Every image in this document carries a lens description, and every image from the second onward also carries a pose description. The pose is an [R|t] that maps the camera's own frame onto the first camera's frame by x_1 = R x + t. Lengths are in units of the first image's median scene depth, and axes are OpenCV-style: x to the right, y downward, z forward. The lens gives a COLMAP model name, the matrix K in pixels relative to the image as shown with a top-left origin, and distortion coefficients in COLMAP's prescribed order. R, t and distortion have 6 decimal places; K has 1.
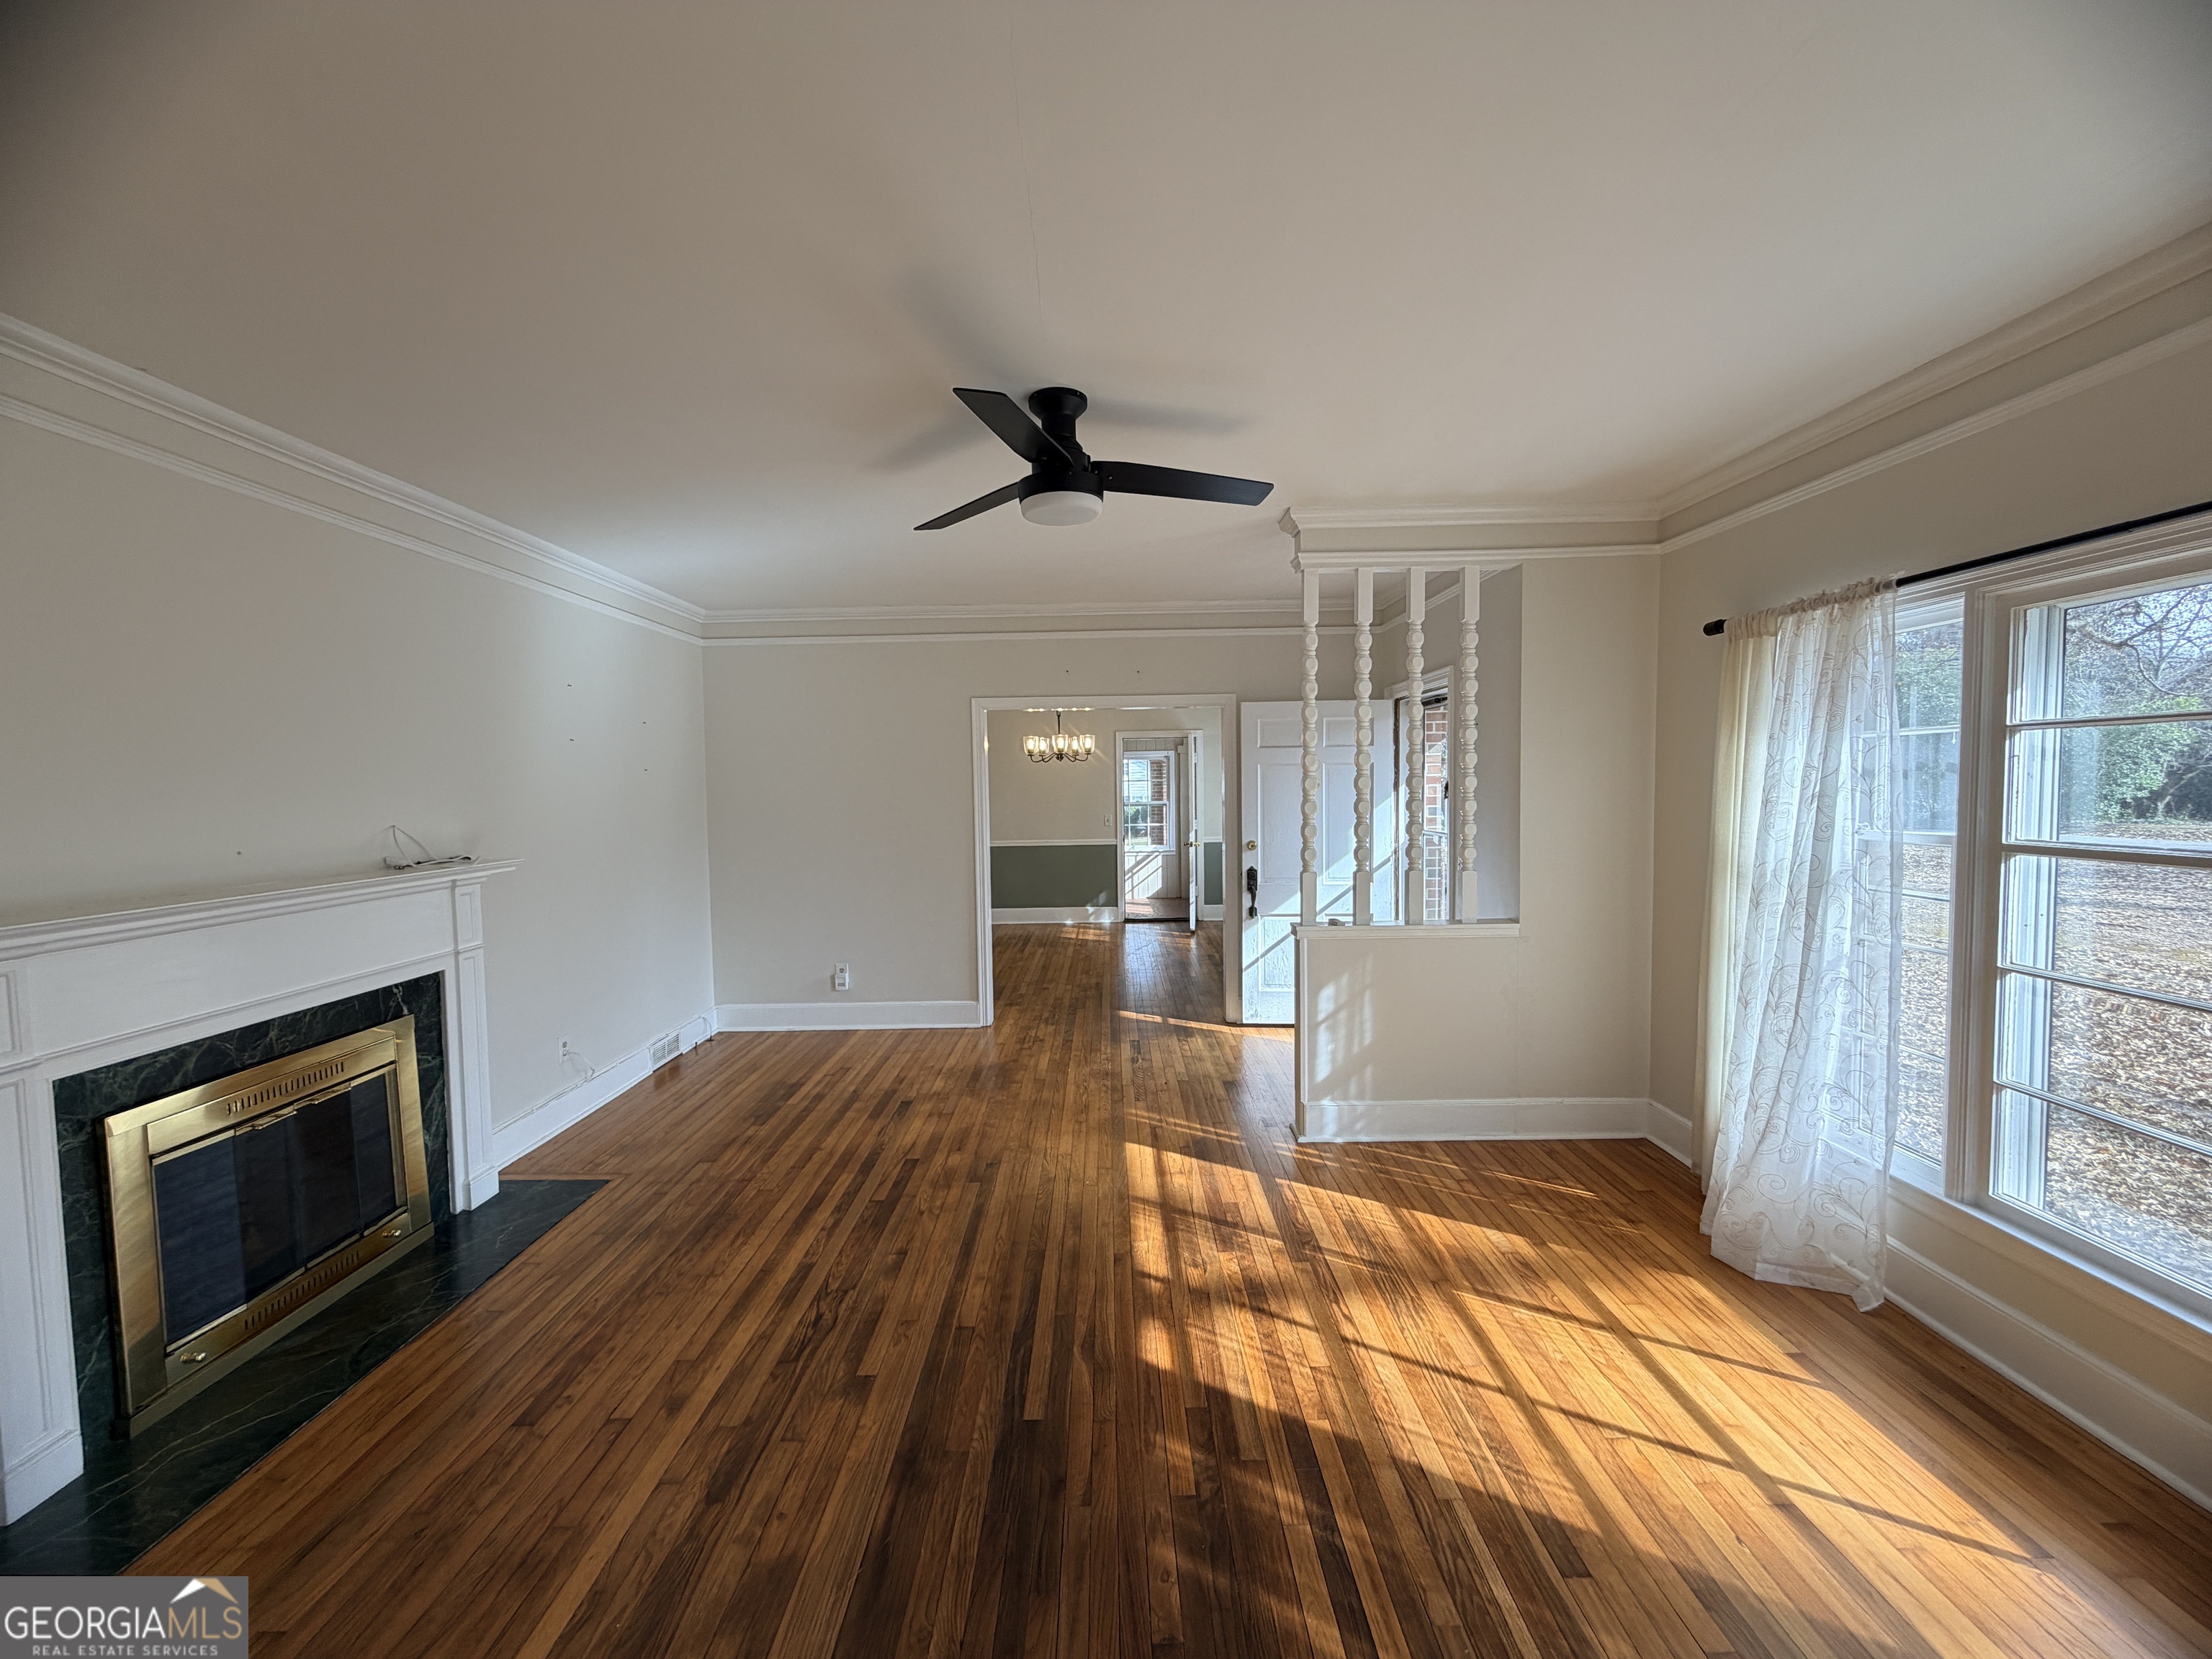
lens RADIAL K [[886.3, 0, 1105.2], [0, 886.3, 821.7], [0, 0, 1]] dist [0.006113, -0.000657]
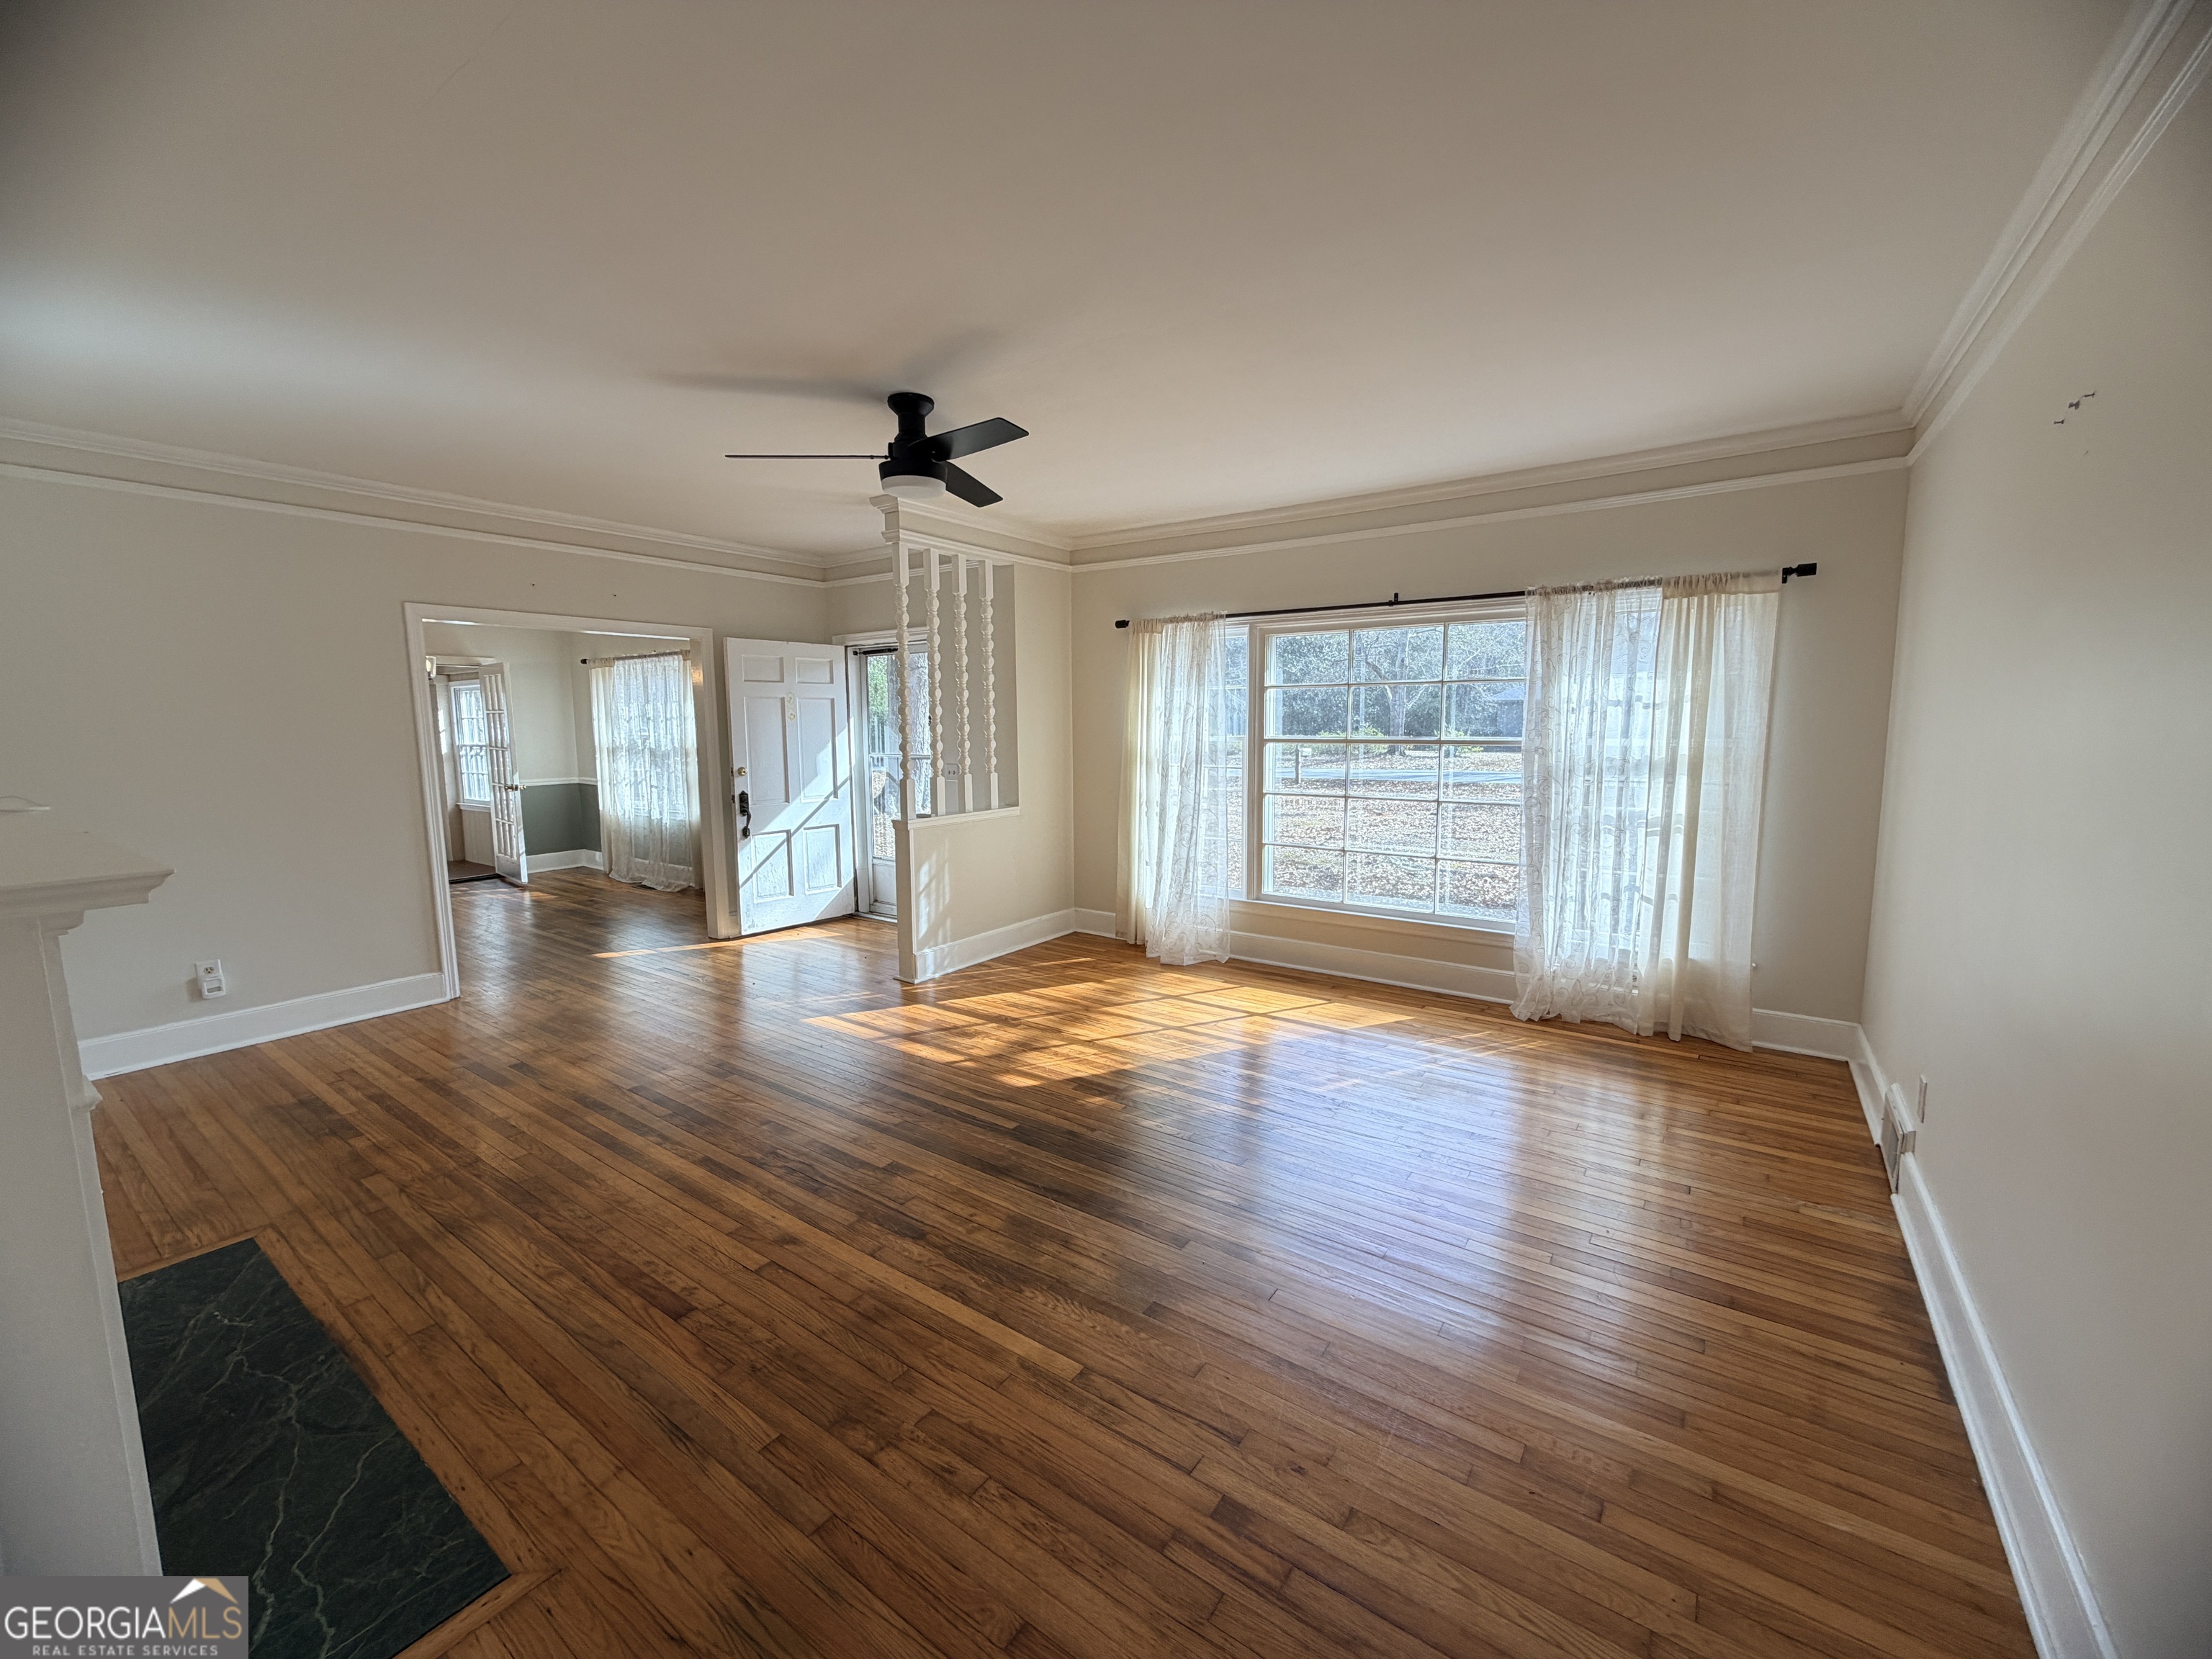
lens RADIAL K [[886.3, 0, 1099.4], [0, 886.3, 829.1], [0, 0, 1]] dist [0.006113, -0.000657]
pose [[0.575401, -0.086489, 0.813285, -0.858012], [0.034704, 0.996079, 0.081375, 0.043481], [-0.817135, -0.018599, 0.576147, 0.028066]]
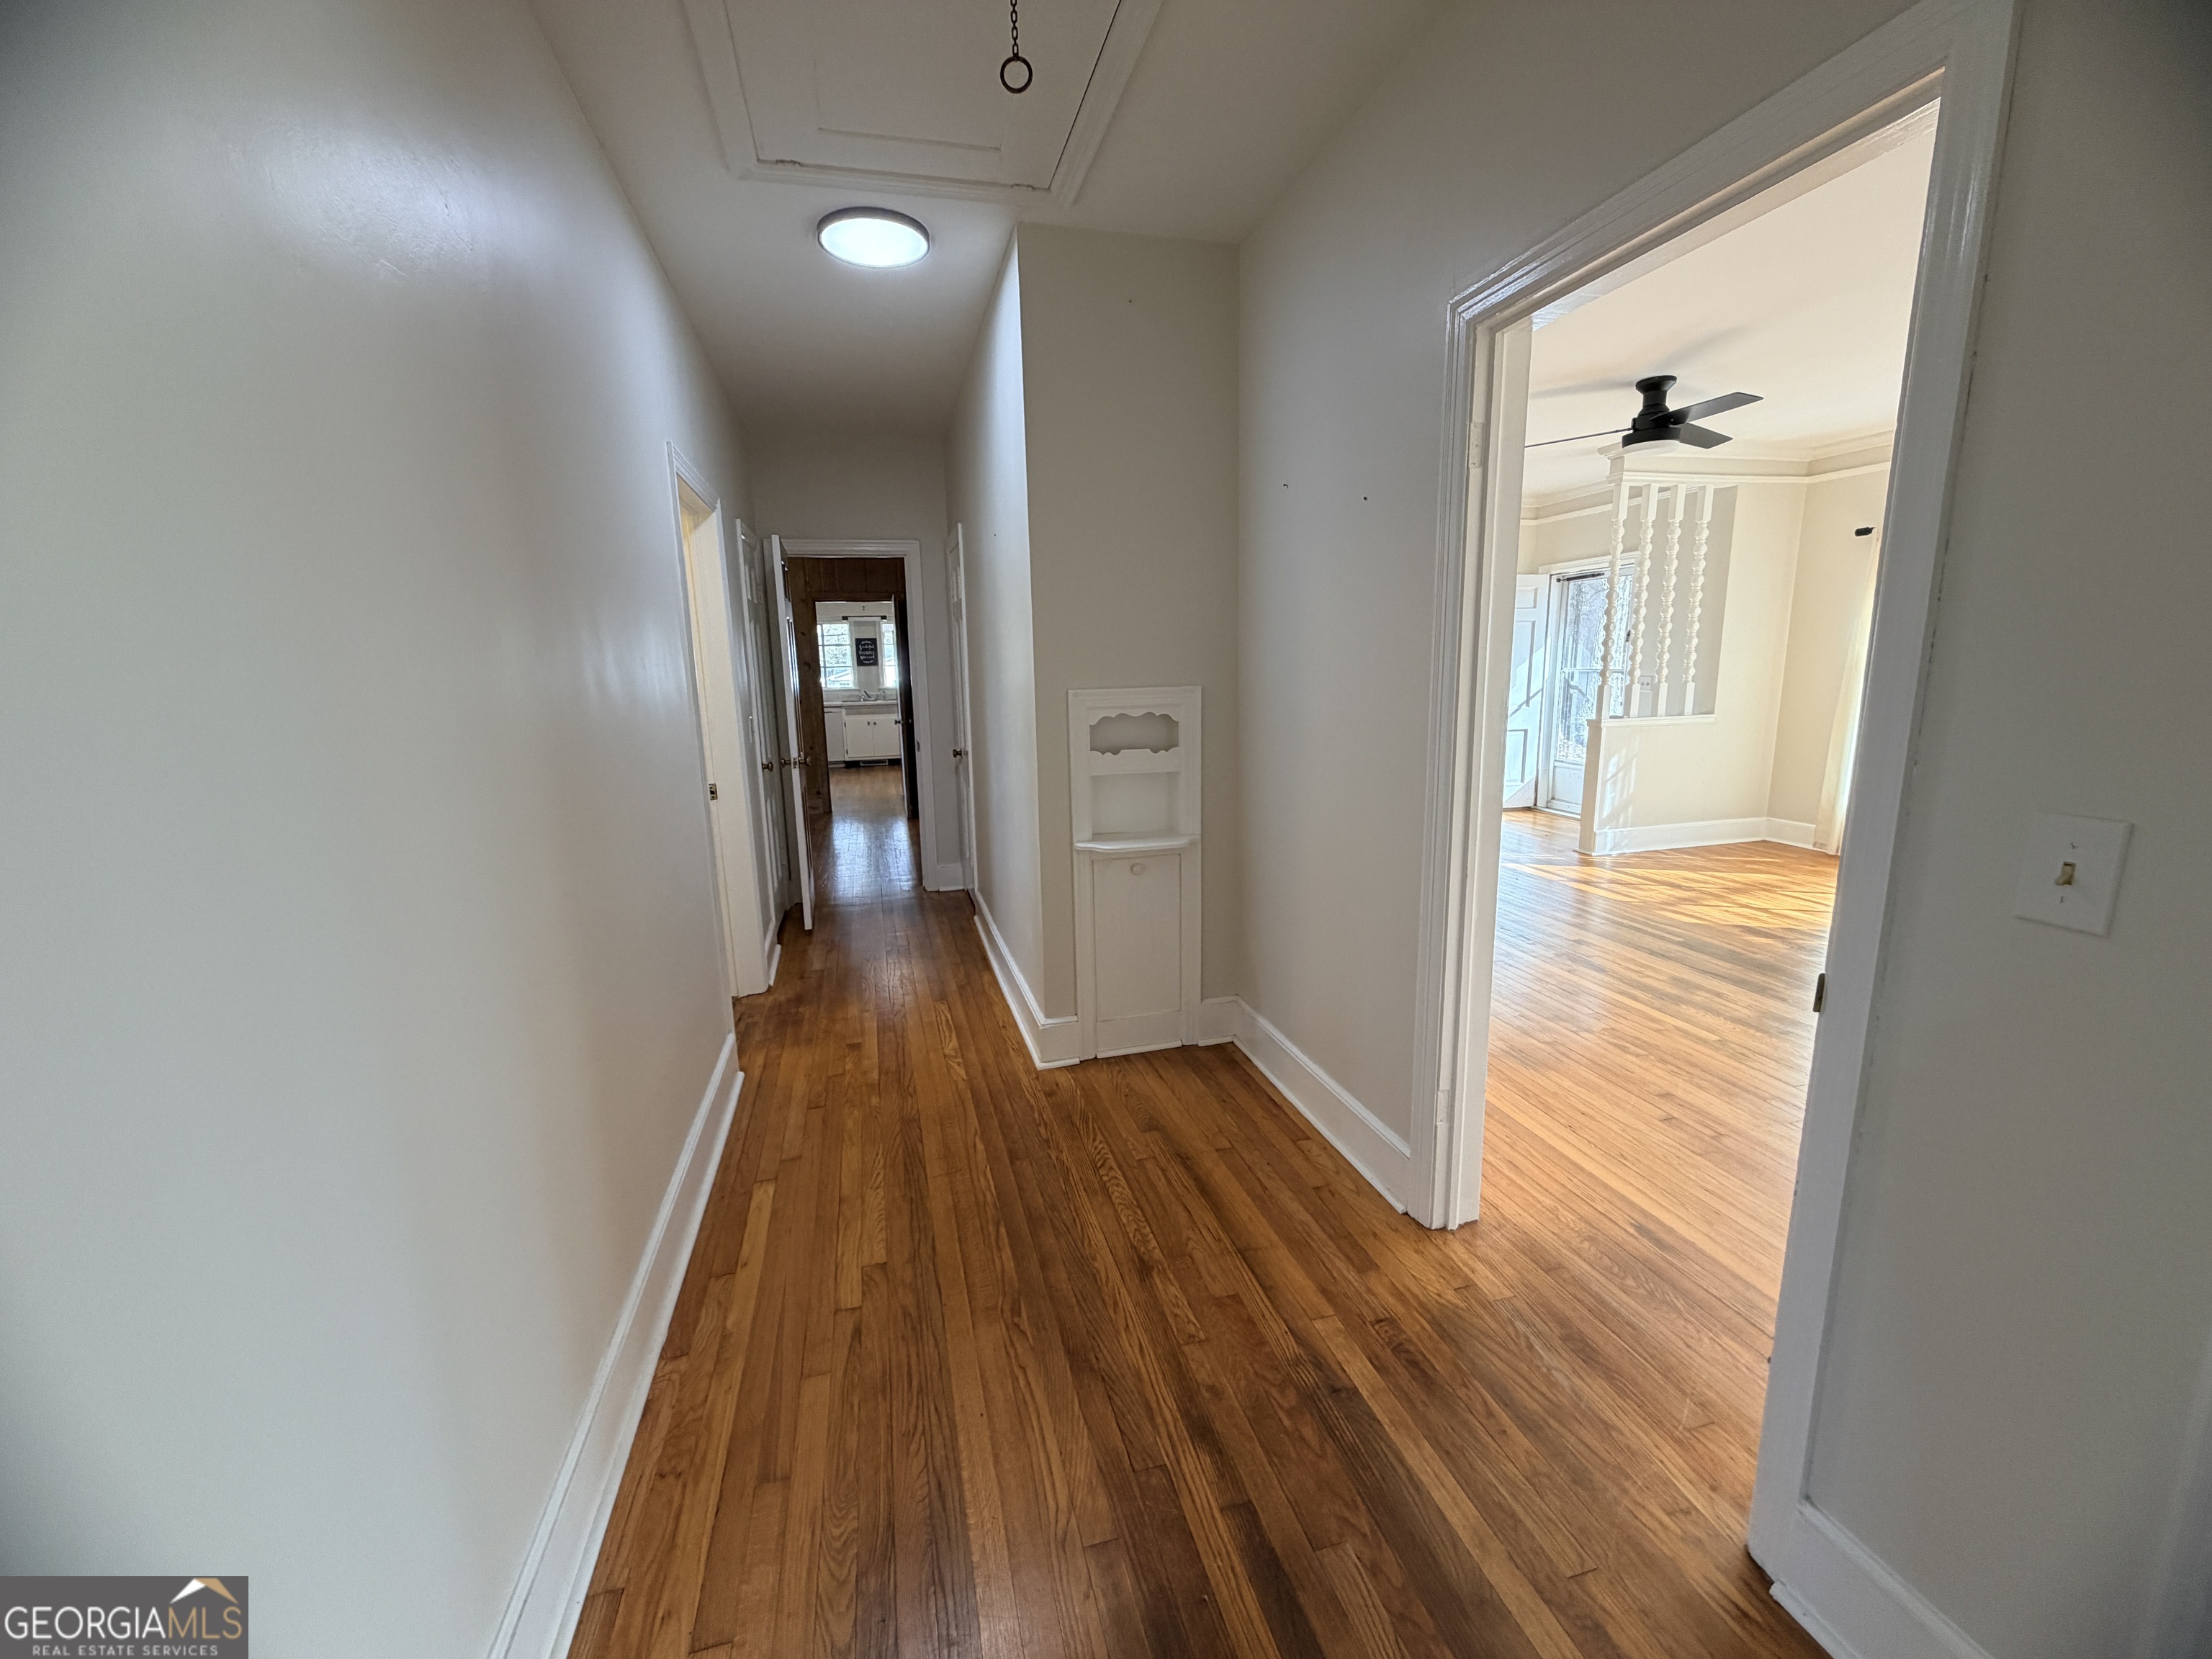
lens RADIAL K [[886.3, 0, 1108.5], [0, 886.3, 826.4], [0, 0, 1]] dist [0.006113, -0.000657]
pose [[0.963504, -0.051365, 0.262719, -1.326044], [0.016203, 0.990810, 0.134289, 0.102560], [-0.267202, -0.125131, 0.955482, -0.369749]]
